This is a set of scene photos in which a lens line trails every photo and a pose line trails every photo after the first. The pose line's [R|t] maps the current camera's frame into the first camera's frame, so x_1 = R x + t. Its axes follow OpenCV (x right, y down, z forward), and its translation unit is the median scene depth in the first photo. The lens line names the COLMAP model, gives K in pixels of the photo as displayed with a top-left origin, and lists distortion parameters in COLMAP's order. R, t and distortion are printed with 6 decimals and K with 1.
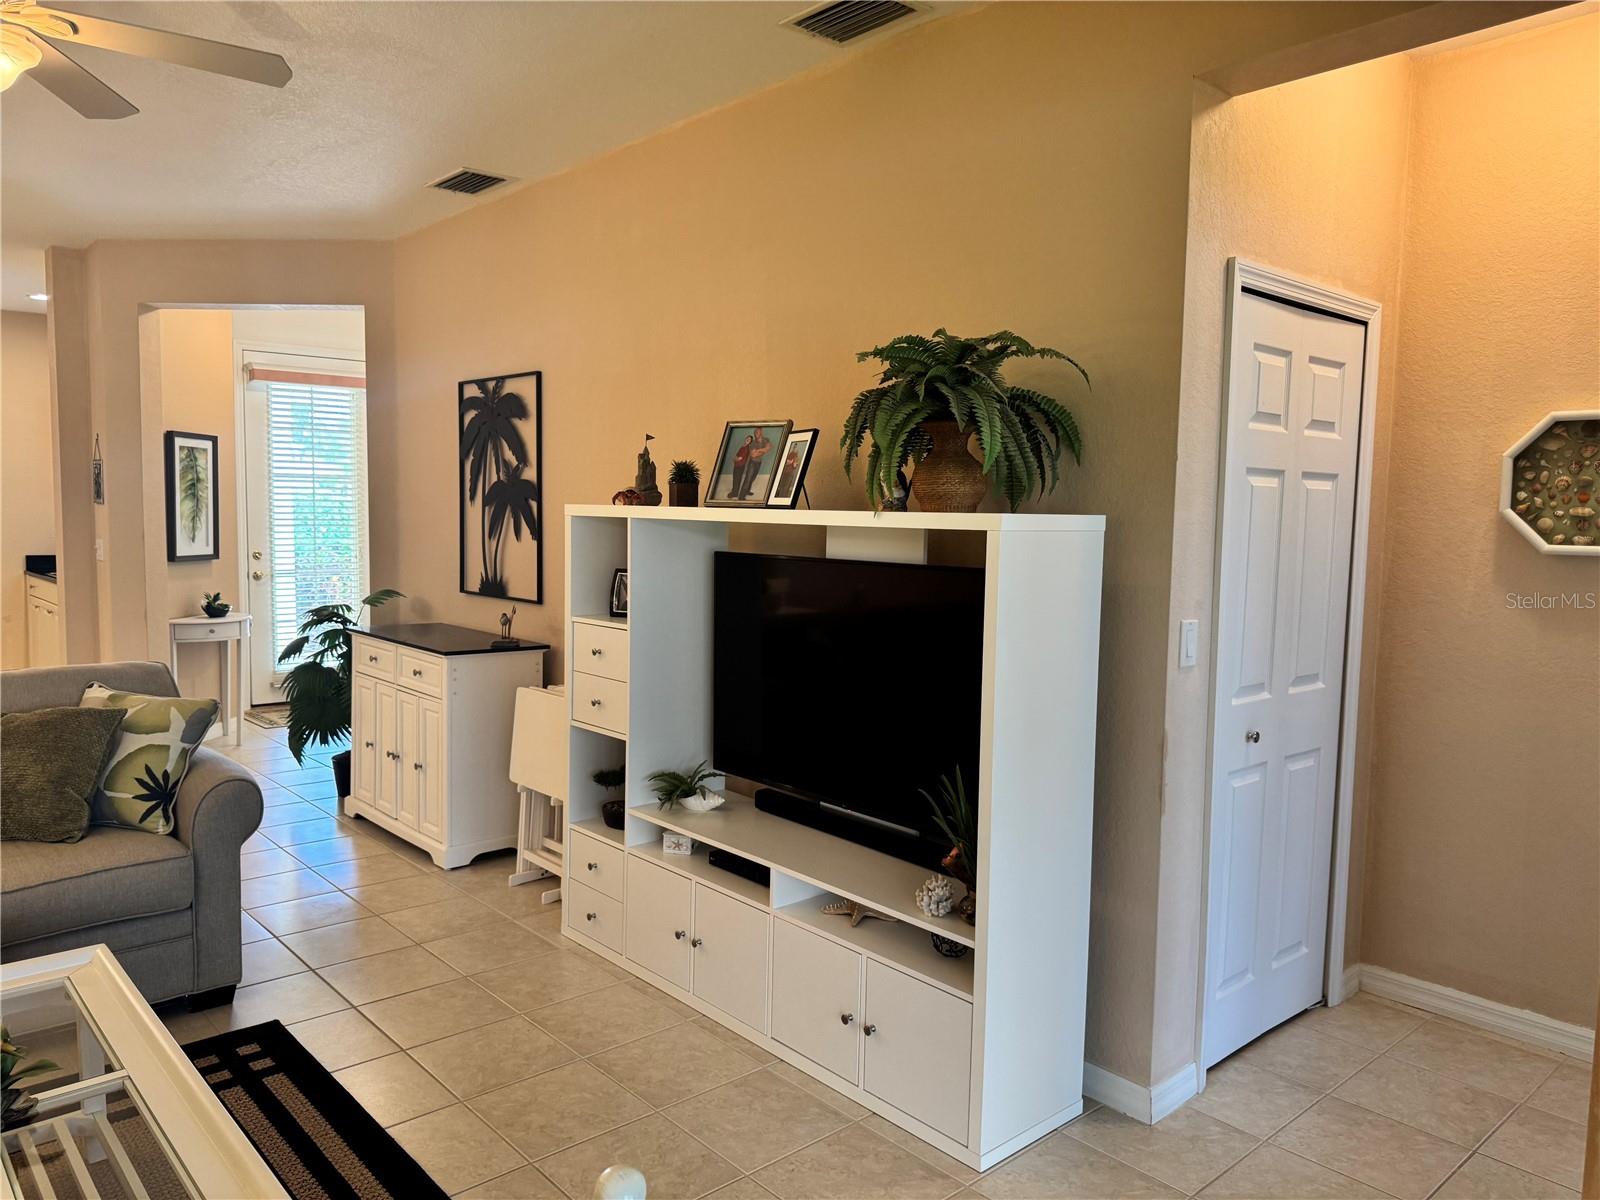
lens RADIAL K [[1131.3, 0, 798.0], [0, 1131.3, 603.9], [0, 0, 1]] dist [0.065417, -0.084815]
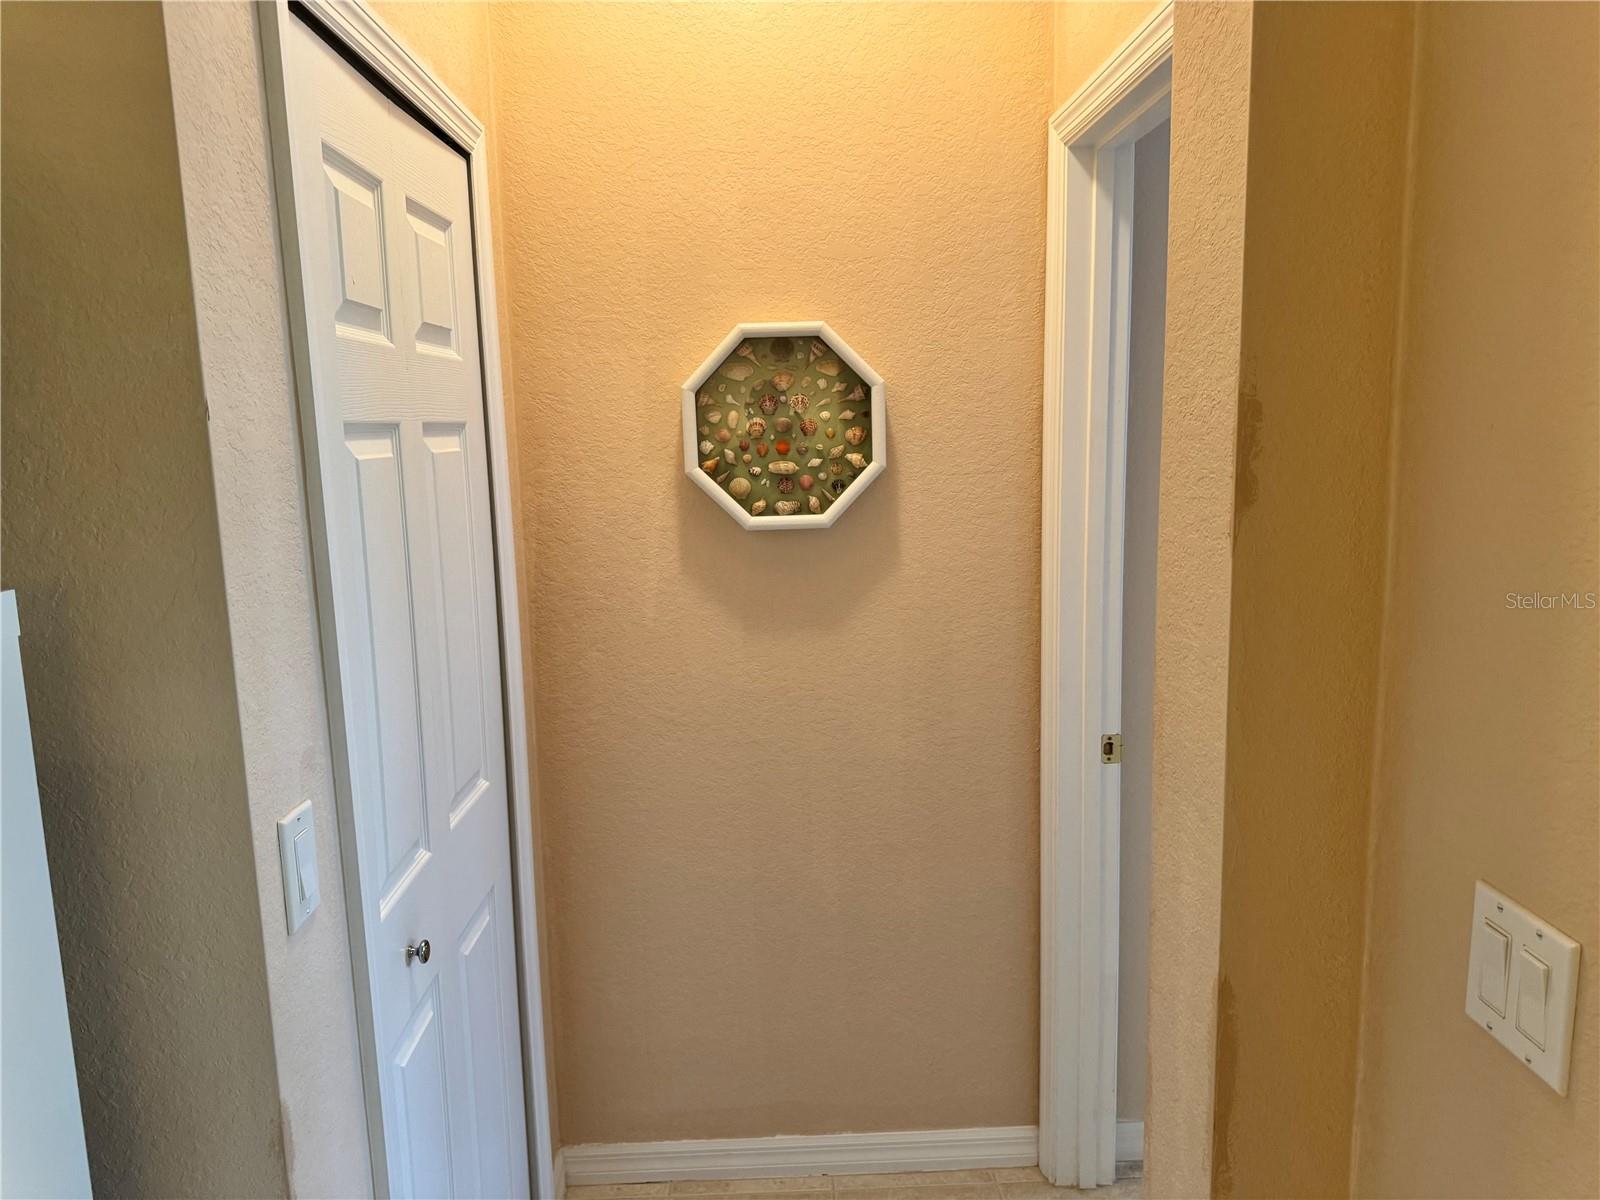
lens RADIAL K [[1131.3, 0, 796.7], [0, 1131.3, 608.1], [0, 0, 1]] dist [0.065417, -0.084815]
pose [[0.646968, -0.156434, 0.746298, 0.145014], [0.094562, 0.987634, 0.125045, -0.080189], [-0.756631, -0.010329, 0.653760, 0.521081]]
